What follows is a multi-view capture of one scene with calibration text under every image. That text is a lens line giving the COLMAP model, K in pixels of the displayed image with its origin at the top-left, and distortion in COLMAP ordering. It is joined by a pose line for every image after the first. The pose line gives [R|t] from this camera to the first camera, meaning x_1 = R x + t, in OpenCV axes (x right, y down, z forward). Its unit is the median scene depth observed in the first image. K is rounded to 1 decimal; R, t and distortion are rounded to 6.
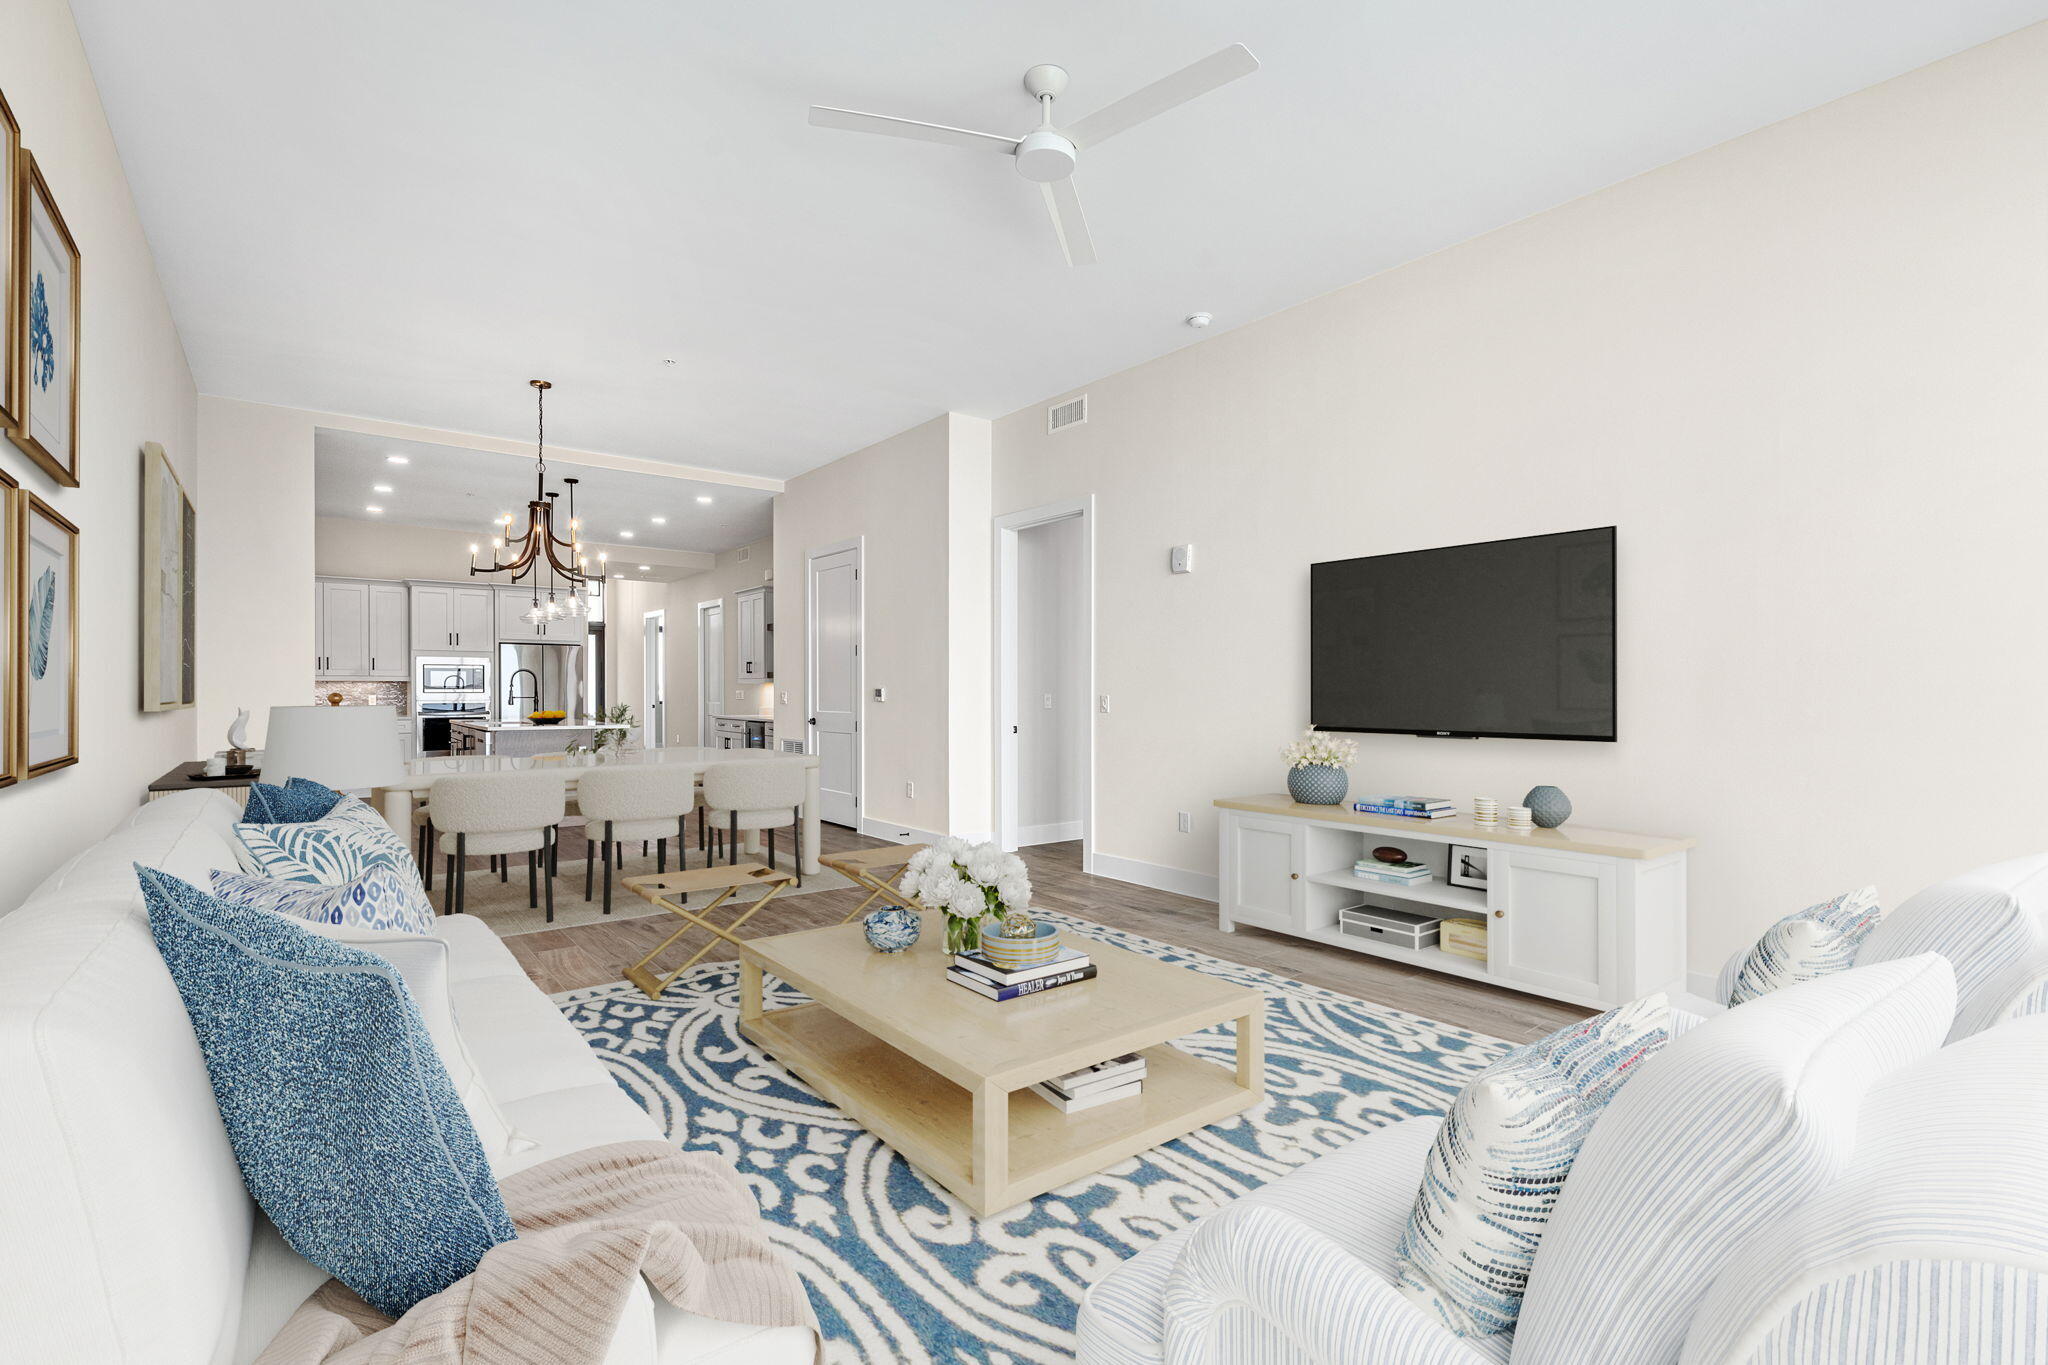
lens RADIAL K [[931.9, 0, 1019.1], [0, 931.9, 687.0], [0, 0, 1]] dist [-0.001717, 0.000214]
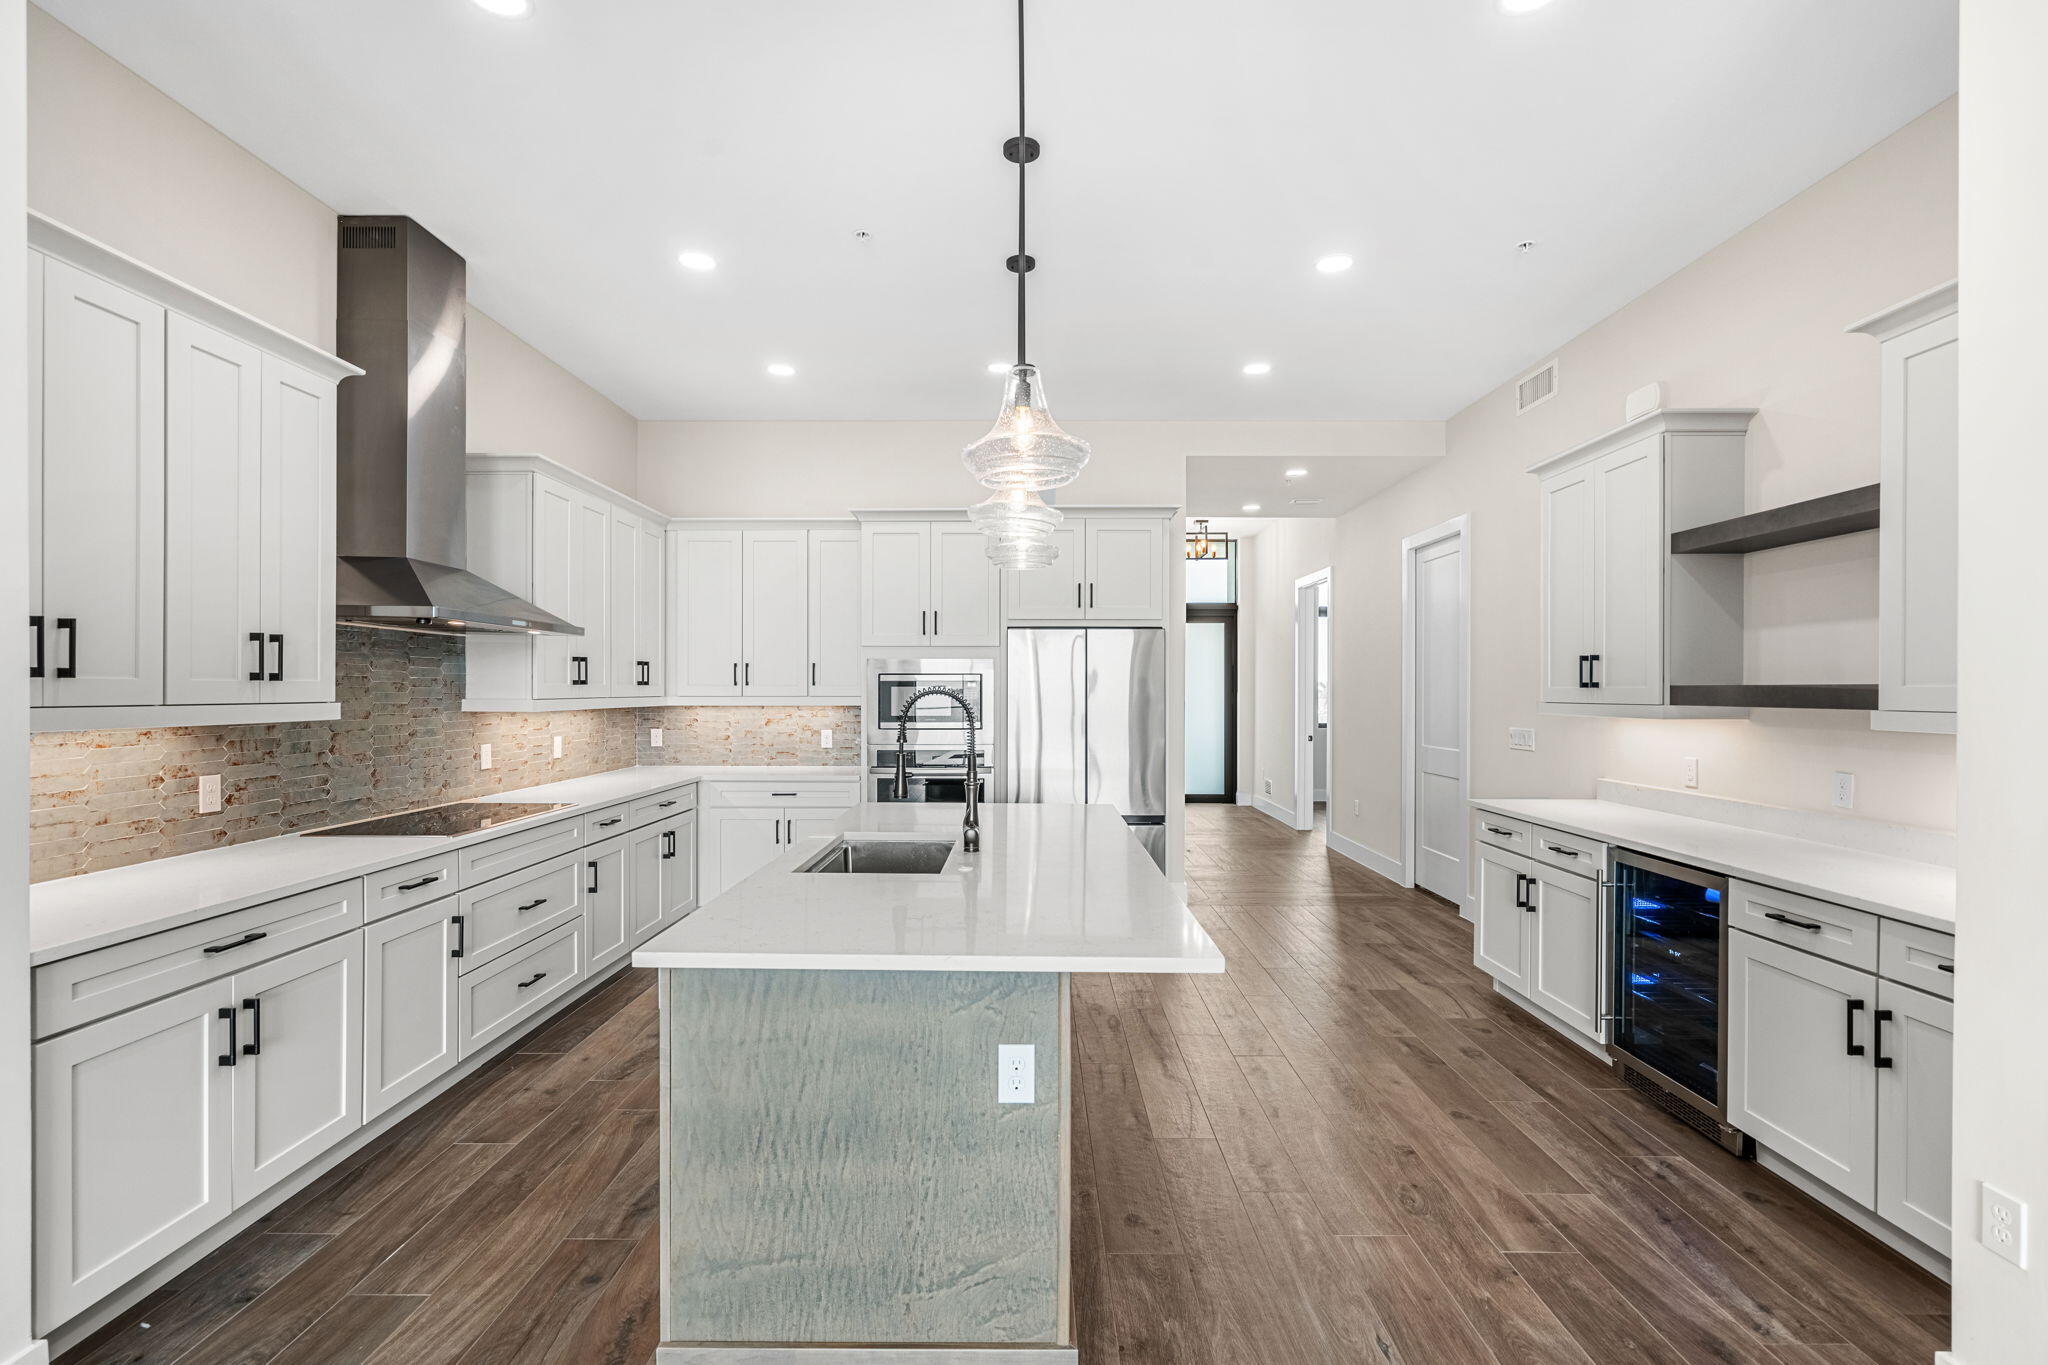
lens RADIAL K [[931.9, 0, 1028.1], [0, 931.9, 693.8], [0, 0, 1]] dist [-0.001717, 0.000214]
pose [[0.787025, 0.001632, -0.616919, -0.298306], [-0.000502, 0.999998, 0.002006, -0.016515], [0.616921, -0.001269, 0.787024, 0.748301]]
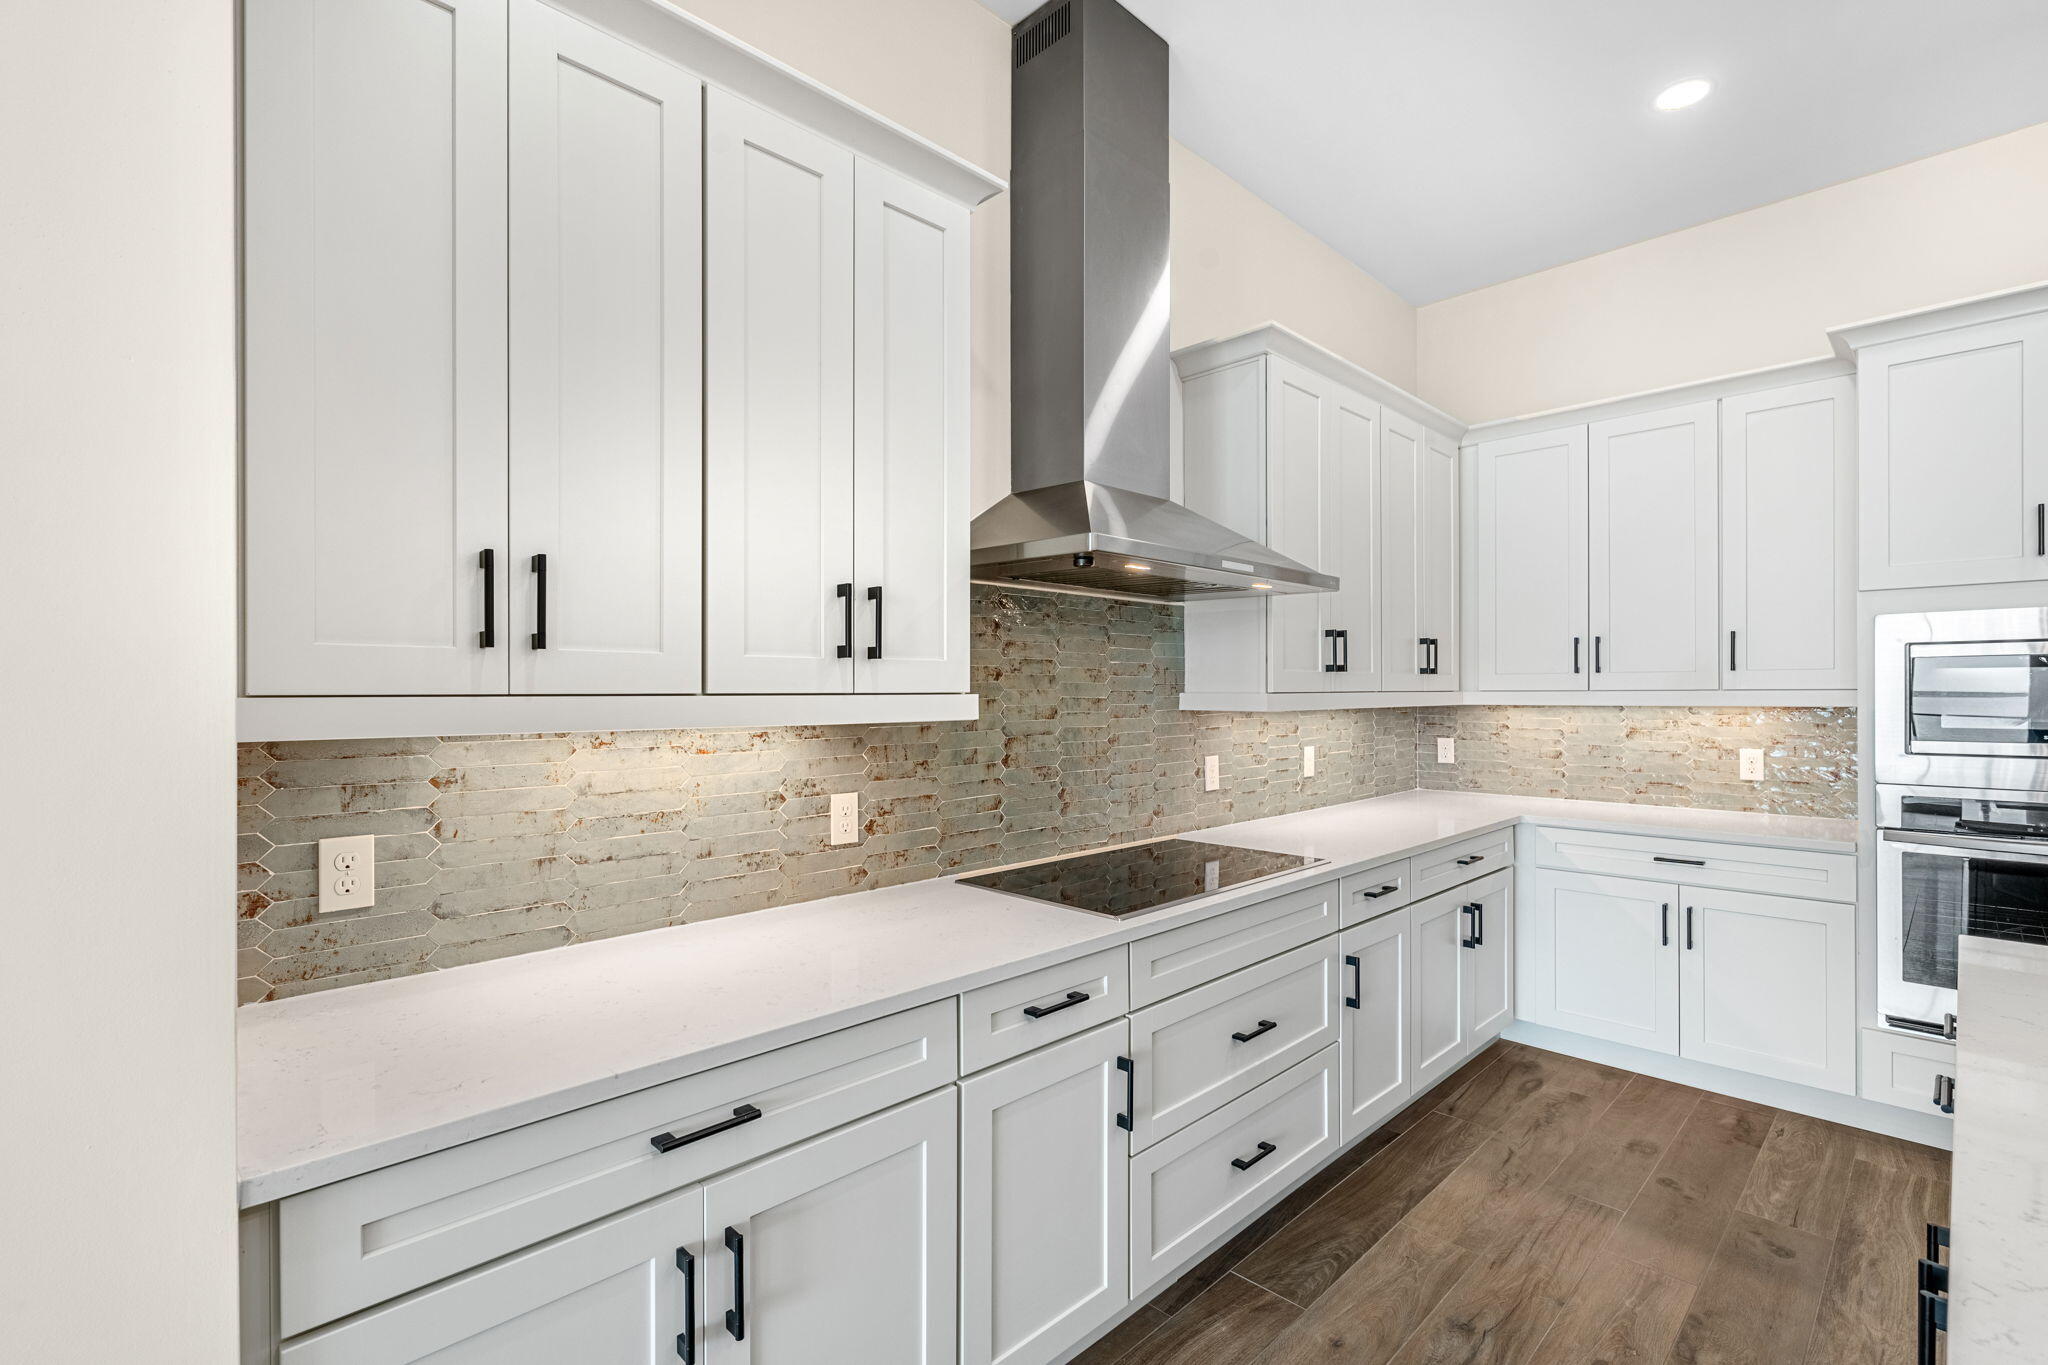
lens RADIAL K [[931.9, 0, 1023.8], [0, 931.9, 693.2], [0, 0, 1]] dist [-0.001717, 0.000214]
pose [[0.116187, -0.001049, -0.993227, -0.478479], [0.002663, 0.999996, -0.000745, -0.012596], [0.993224, -0.002559, 0.116189, 0.843951]]
